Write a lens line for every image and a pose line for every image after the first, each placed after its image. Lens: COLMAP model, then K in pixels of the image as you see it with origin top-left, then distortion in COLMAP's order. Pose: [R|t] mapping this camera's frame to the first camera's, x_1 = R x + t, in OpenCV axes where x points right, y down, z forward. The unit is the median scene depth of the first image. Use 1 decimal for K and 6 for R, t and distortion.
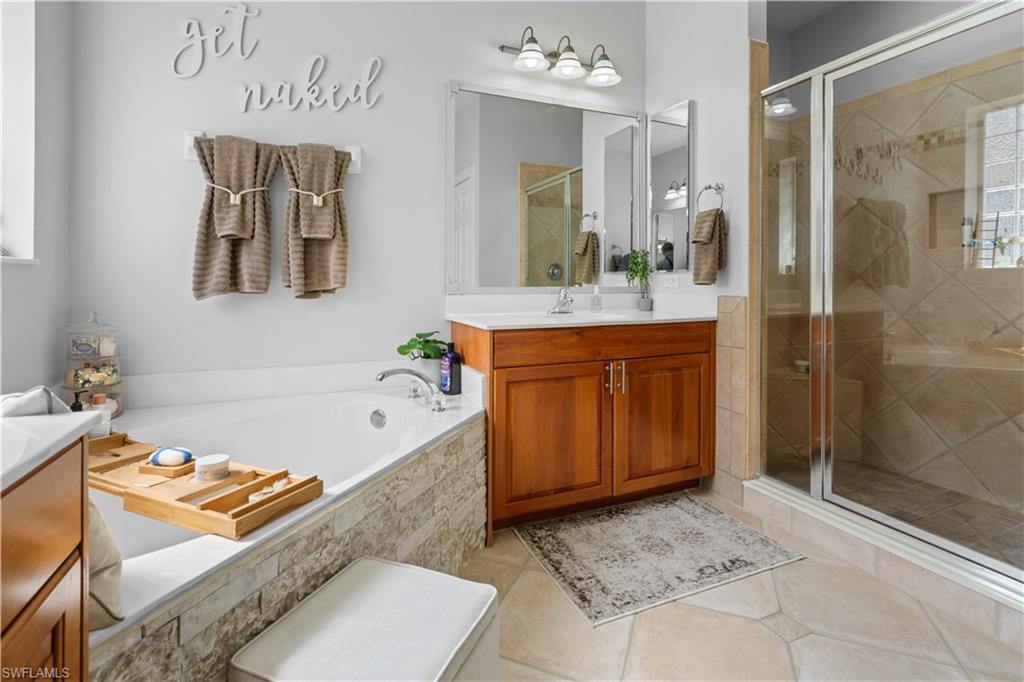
lens RADIAL K [[487.6, 0, 514.8], [0, 487.6, 273.7], [0, 0, 1]] dist [-0.007569, 0.001127]
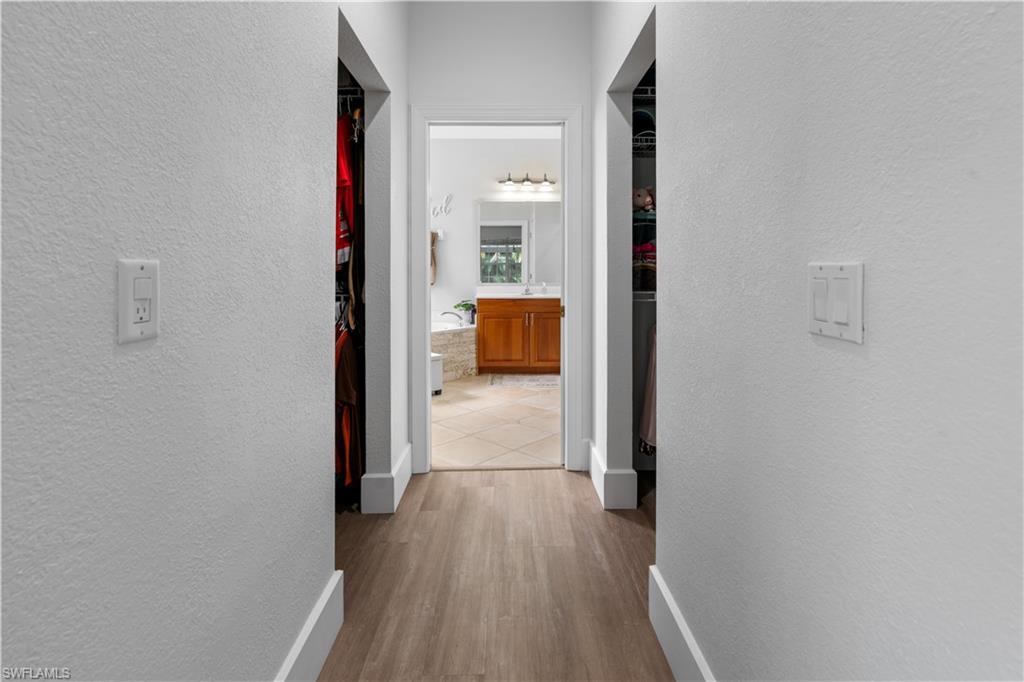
lens RADIAL K [[487.6, 0, 514.8], [0, 487.6, 273.7], [0, 0, 1]] dist [-0.007569, 0.001127]
pose [[0.923225, -0.000954, -0.384259, 1.194243], [0.004421, 0.999957, 0.008139, -0.046197], [0.384235, -0.009213, 0.923189, -1.457262]]
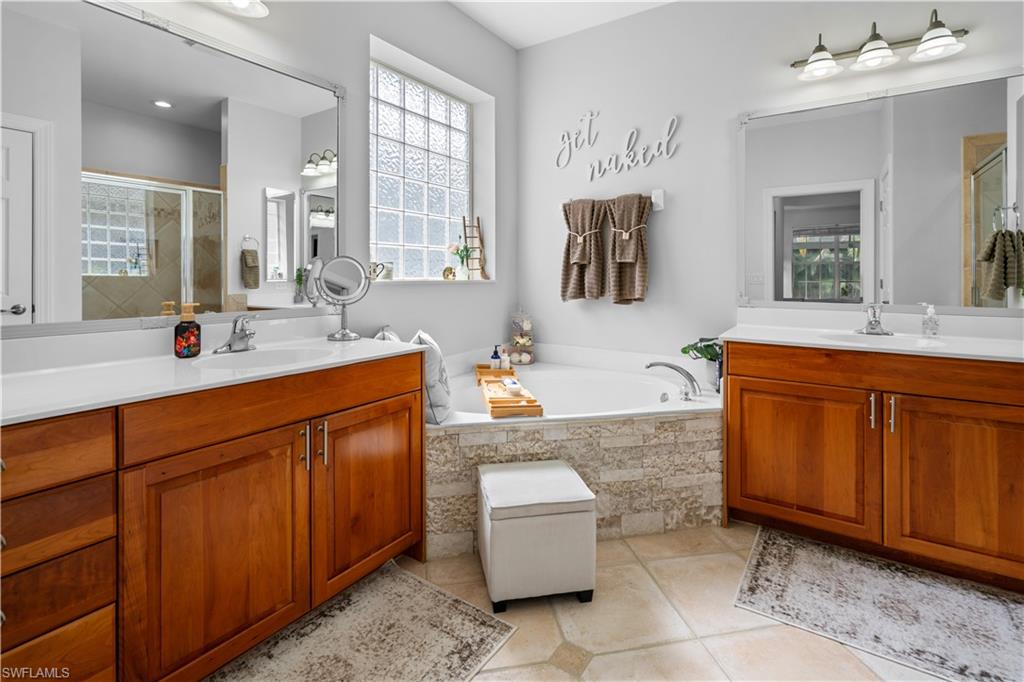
lens RADIAL K [[487.6, 0, 514.8], [0, 487.6, 273.7], [0, 0, 1]] dist [-0.007569, 0.001127]
pose [[0.539627, -0.000718, -0.841904, 0.638099], [0.006358, 0.999975, 0.003222, -0.047998], [0.841880, -0.007091, 0.539618, -0.038320]]
